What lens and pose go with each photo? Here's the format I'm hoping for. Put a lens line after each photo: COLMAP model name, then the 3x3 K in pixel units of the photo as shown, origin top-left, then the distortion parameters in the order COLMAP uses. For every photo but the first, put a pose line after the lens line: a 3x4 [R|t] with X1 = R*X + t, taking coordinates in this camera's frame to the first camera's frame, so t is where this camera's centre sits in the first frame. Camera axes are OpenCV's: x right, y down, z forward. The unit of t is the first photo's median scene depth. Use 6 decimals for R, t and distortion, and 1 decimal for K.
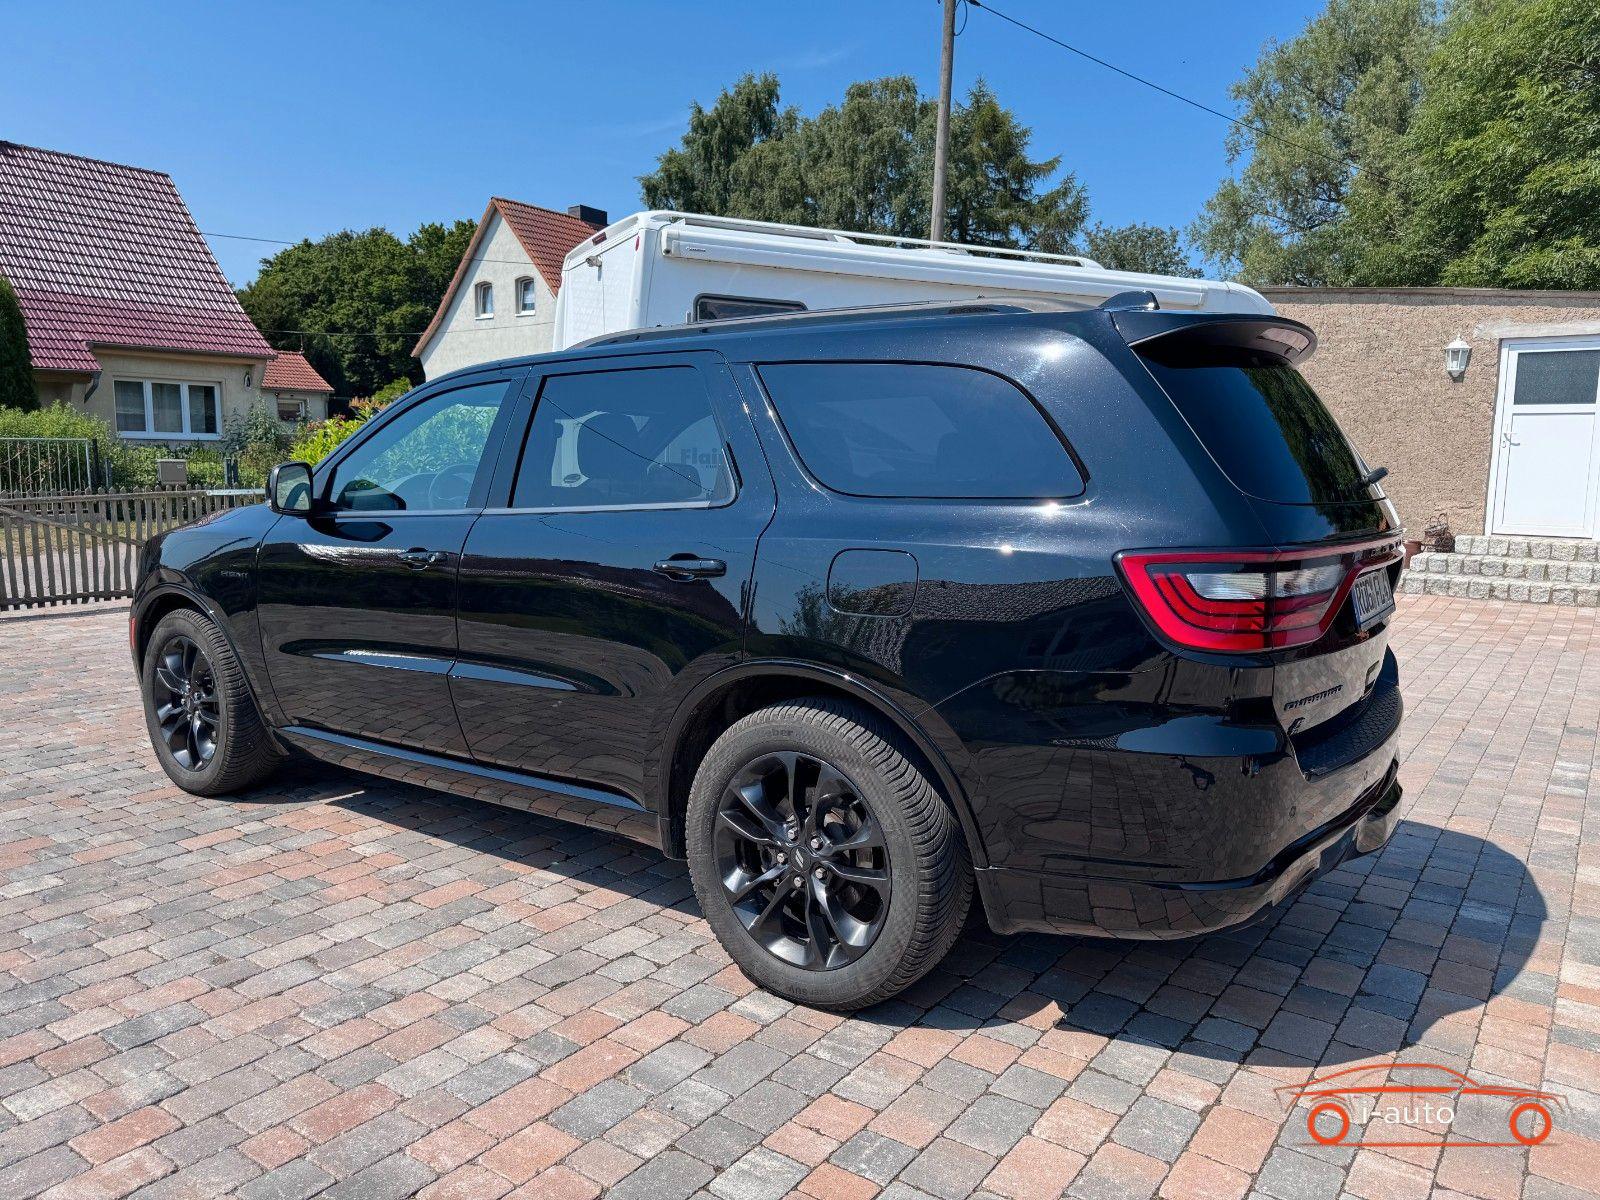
lens RADIAL K [[1133.4, 0, 804.1], [0, 1133.4, 597.1], [0, 0, 1]] dist [0.024741, -0.030212]
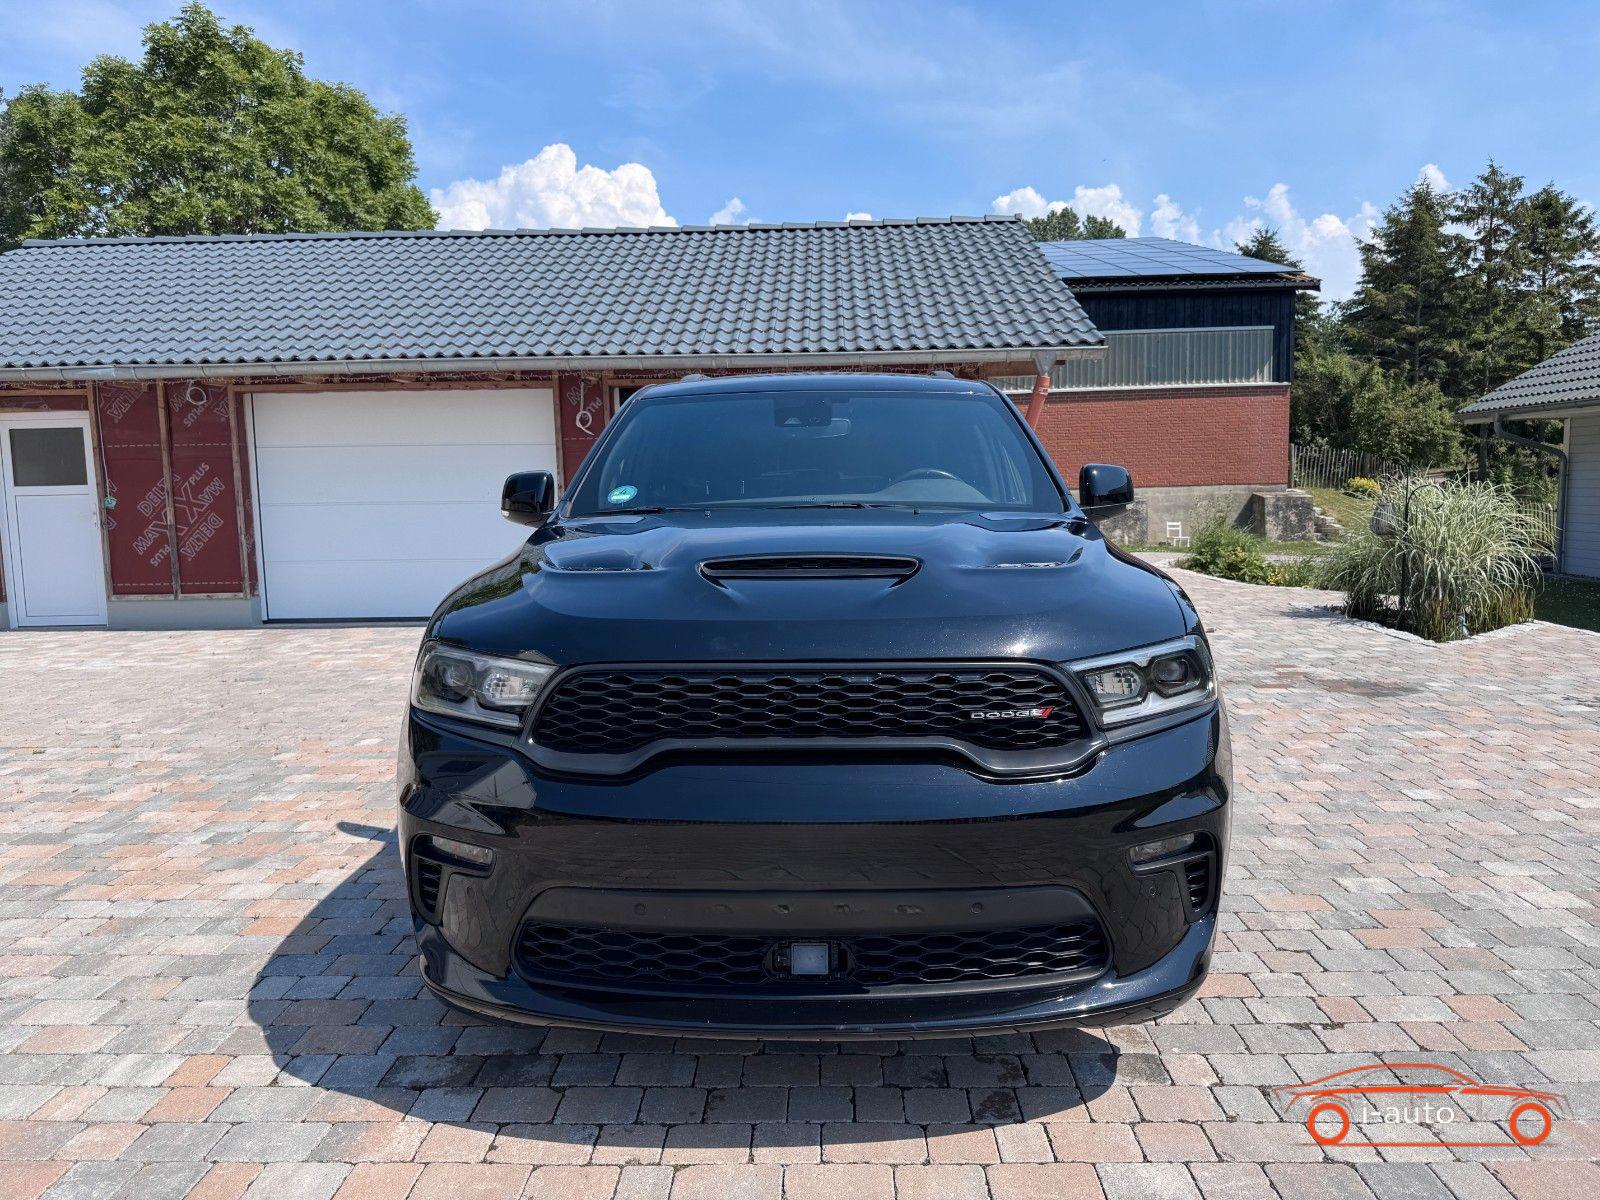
lens RADIAL K [[1133.4, 0, 804.1], [0, 1133.4, 597.1], [0, 0, 1]] dist [0.024741, -0.030212]
pose [[-0.563517, -0.088563, 0.821344, -0.675949], [0.111958, 0.976877, 0.182147, -0.129010], [-0.818483, 0.194599, -0.540571, 1.069041]]
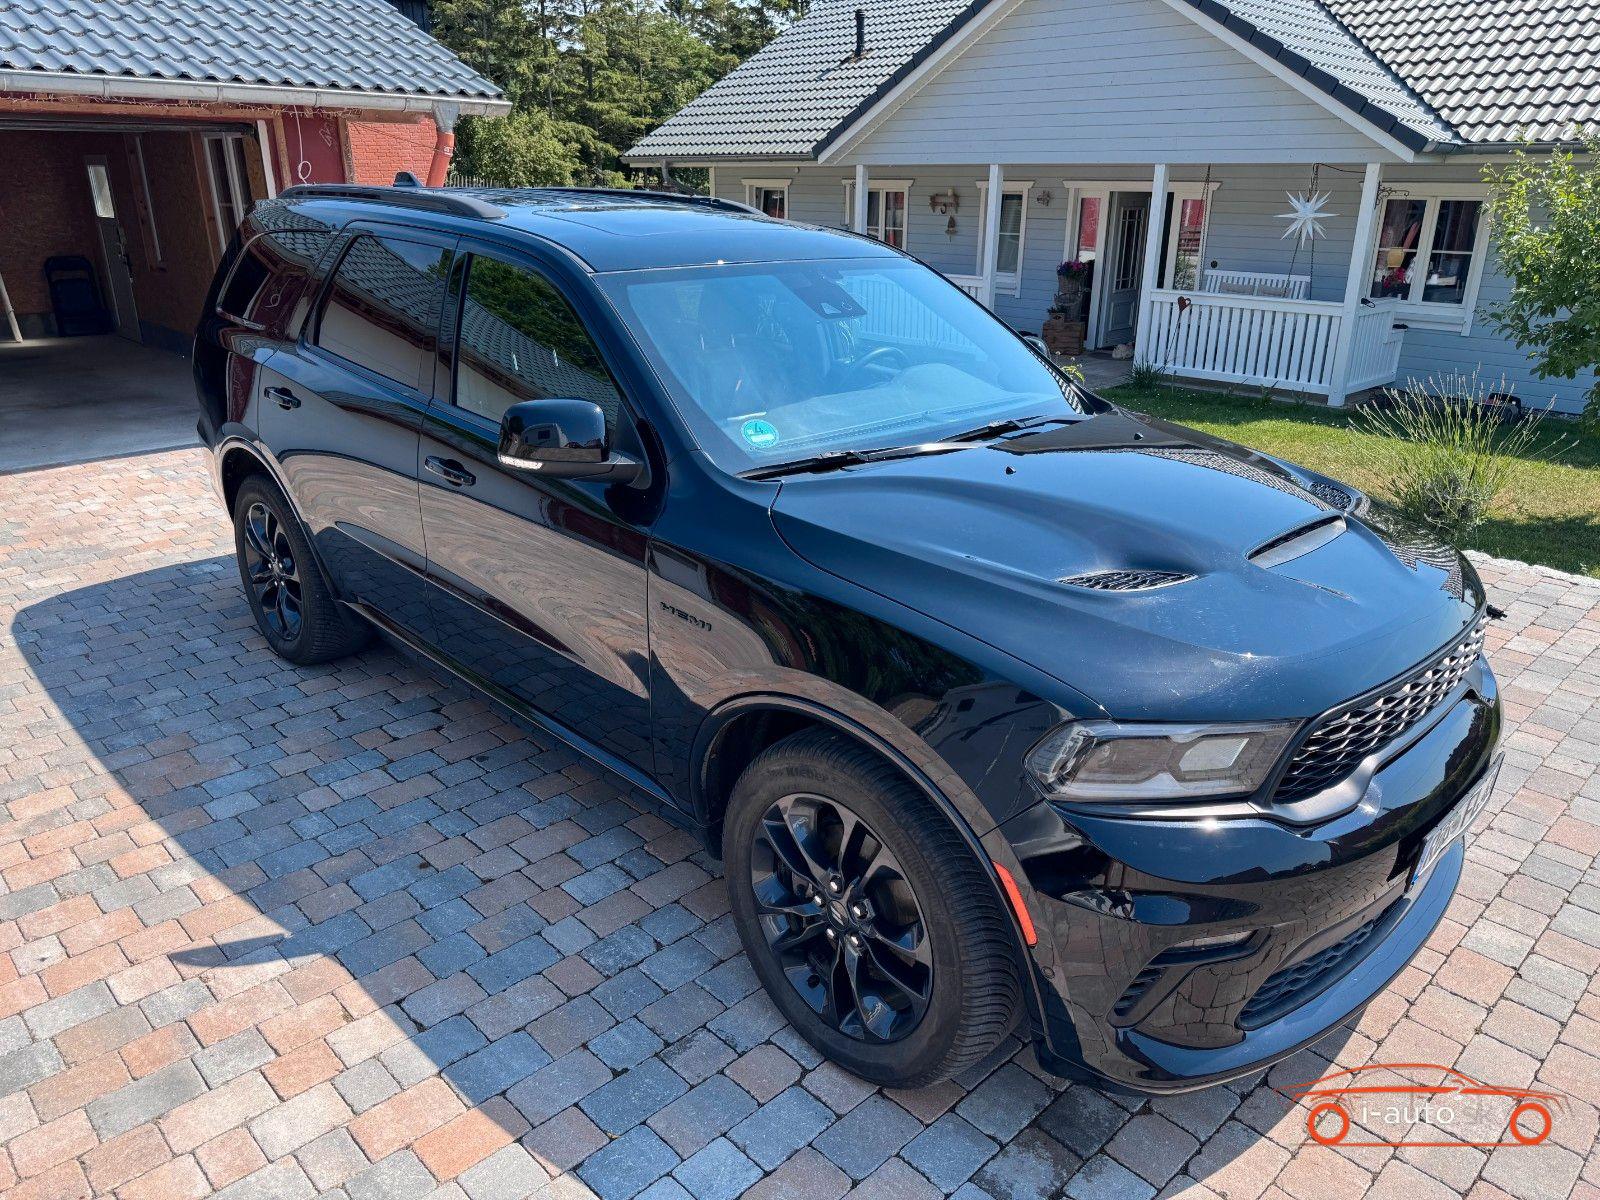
lens RADIAL K [[1137.8, 0, 813.9], [0, 1137.8, 597.6], [0, 0, 1]] dist [0.012021, -0.013602]
pose [[-0.985308, -0.082090, 0.149762, -0.259959], [-0.004489, 0.889052, 0.457785, -0.227580], [-0.170725, 0.450387, -0.876358, 1.233707]]
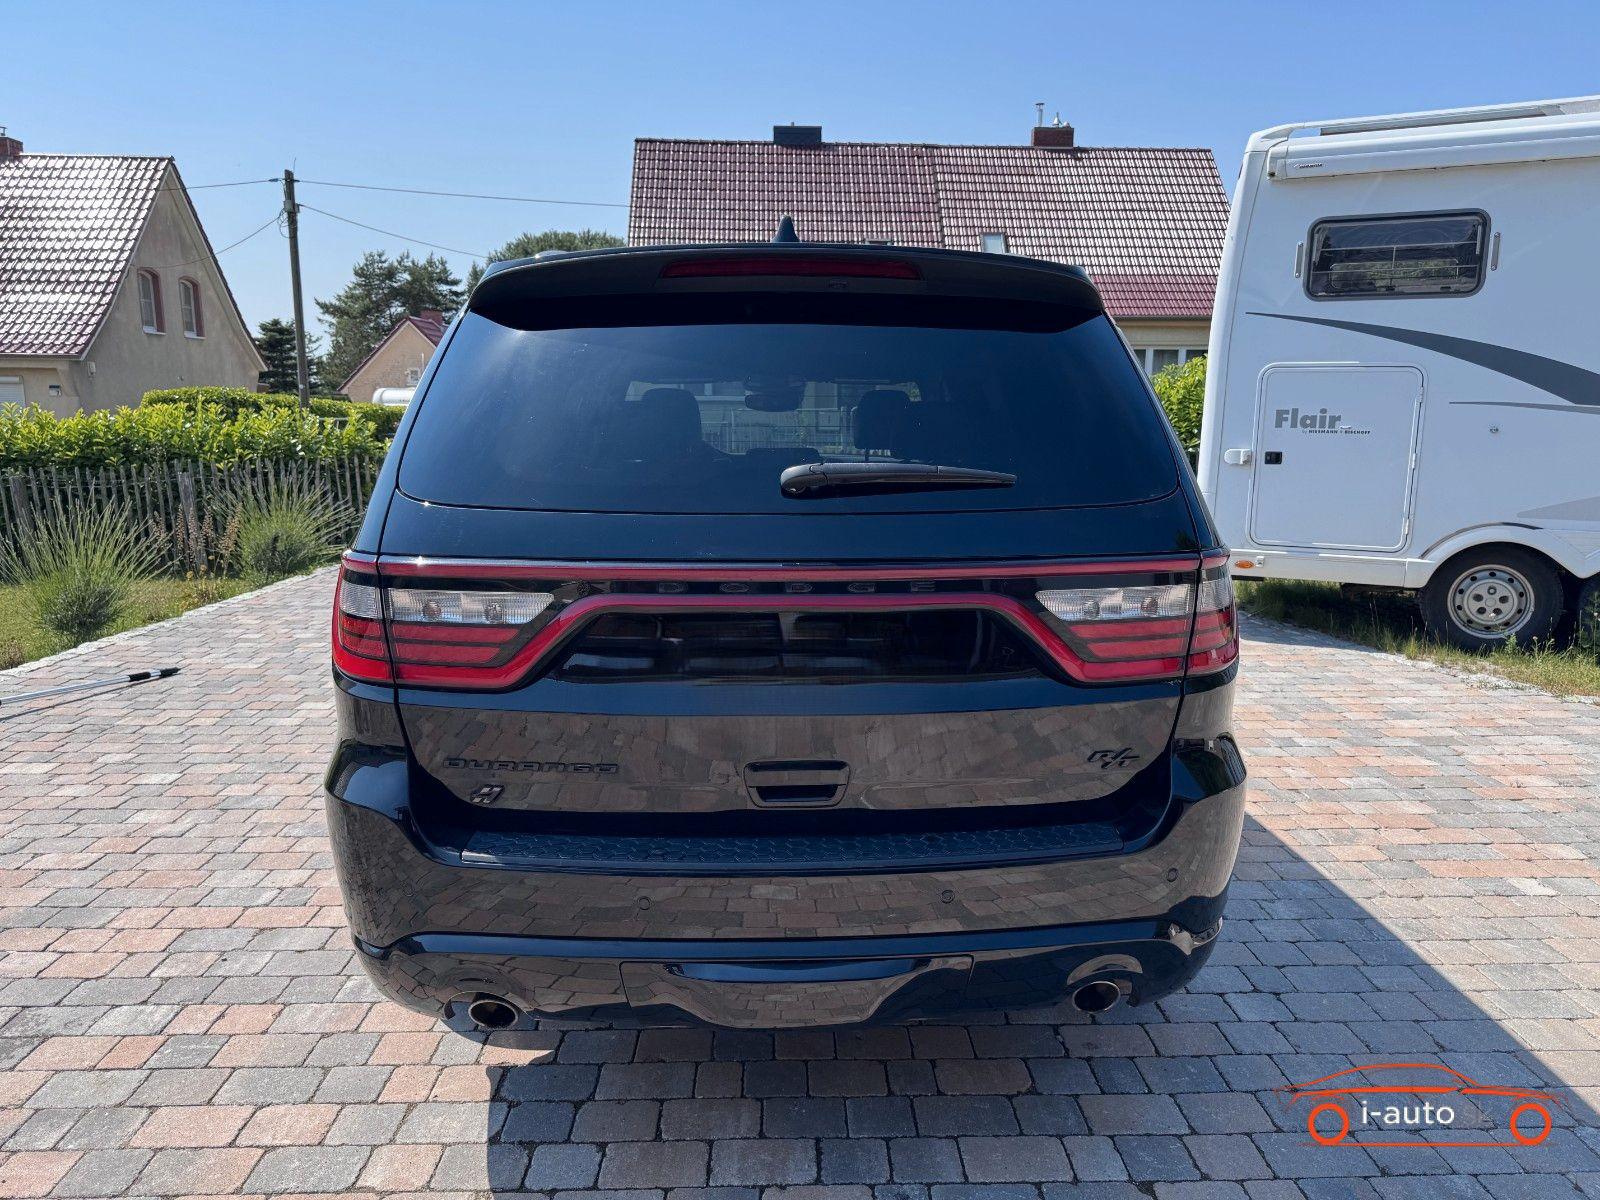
lens RADIAL K [[1137.7, 0, 807.8], [0, 1137.7, 603.2], [0, 0, 1]] dist [0.013275, -0.015000]
pose [[0.614118, 0.126730, -0.778973, 0.448993], [-0.094830, 0.991721, 0.086581, -0.039936], [0.783496, 0.020700, 0.621051, 0.269001]]
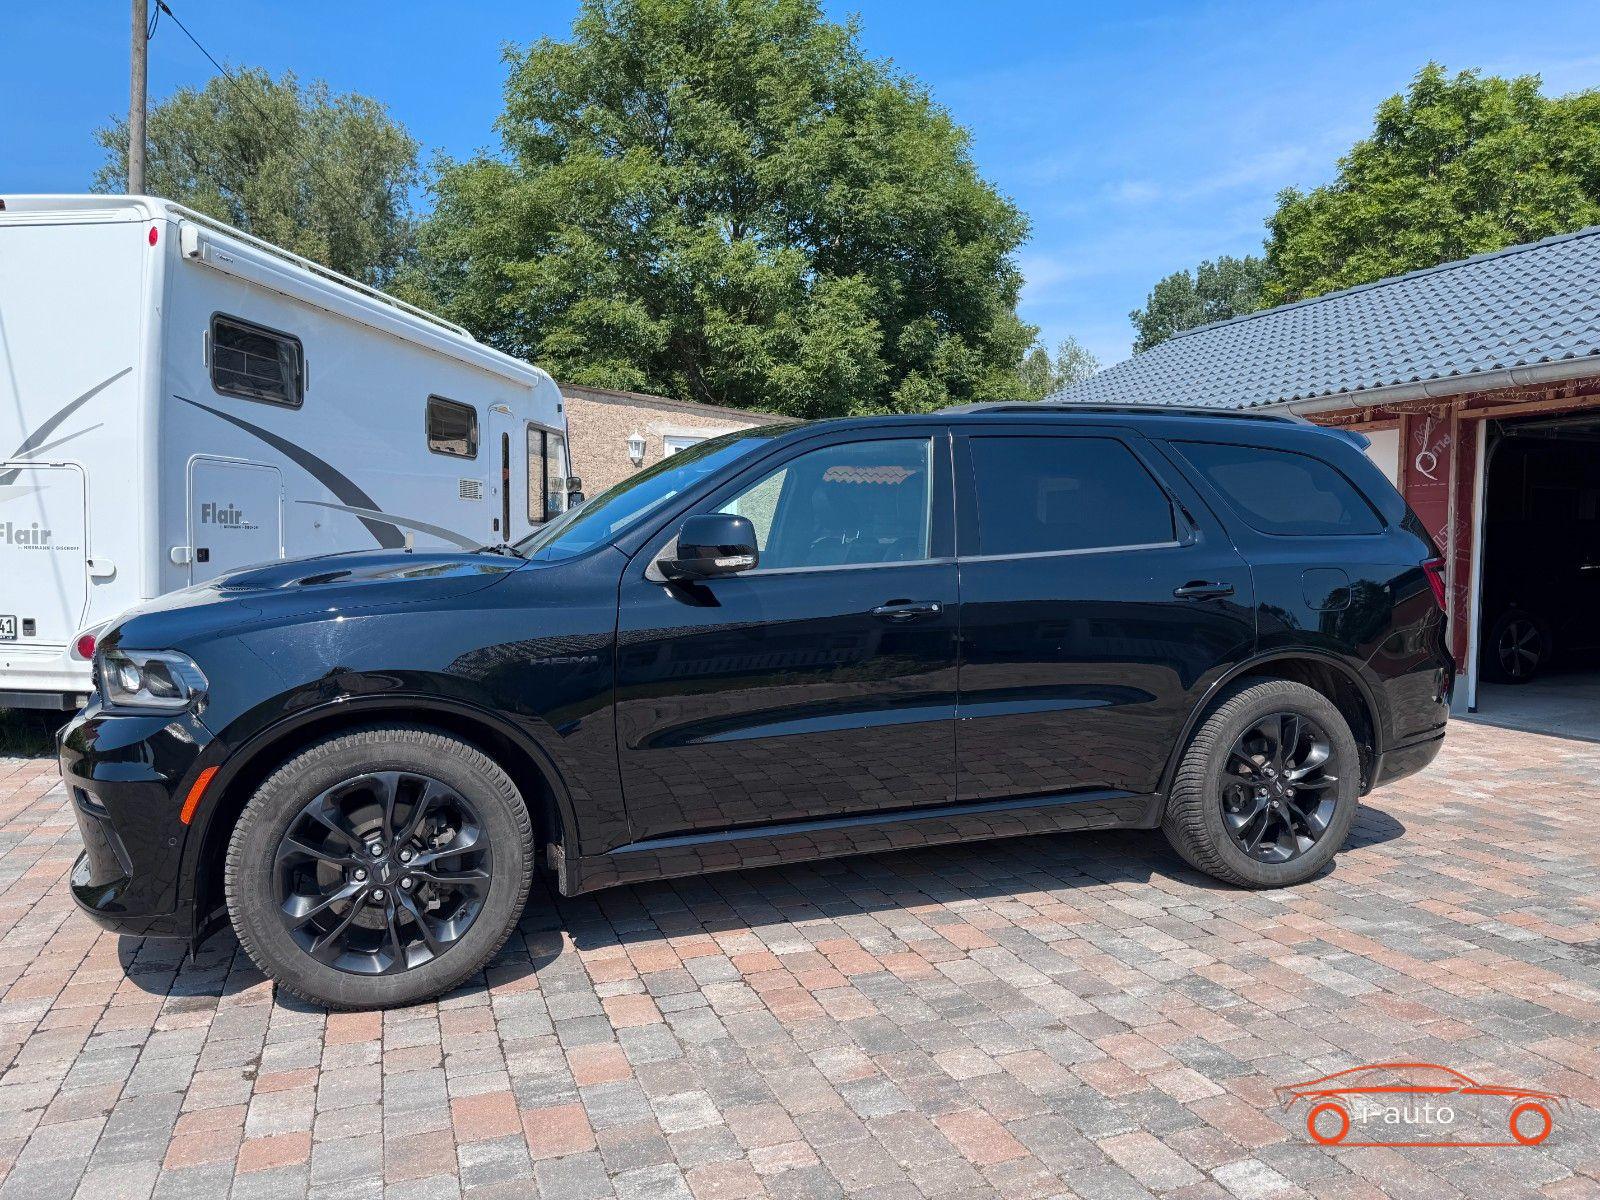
lens RADIAL K [[1121.3, 0, 802.9], [0, 1121.3, 604.0], [0, 0, 1]] dist [0.067233, -0.086946]
pose [[0.556125, -0.054566, 0.829305, -0.677314], [0.102616, 0.994715, -0.003363, -0.025343], [-0.824739, 0.086970, 0.558786, 0.297668]]
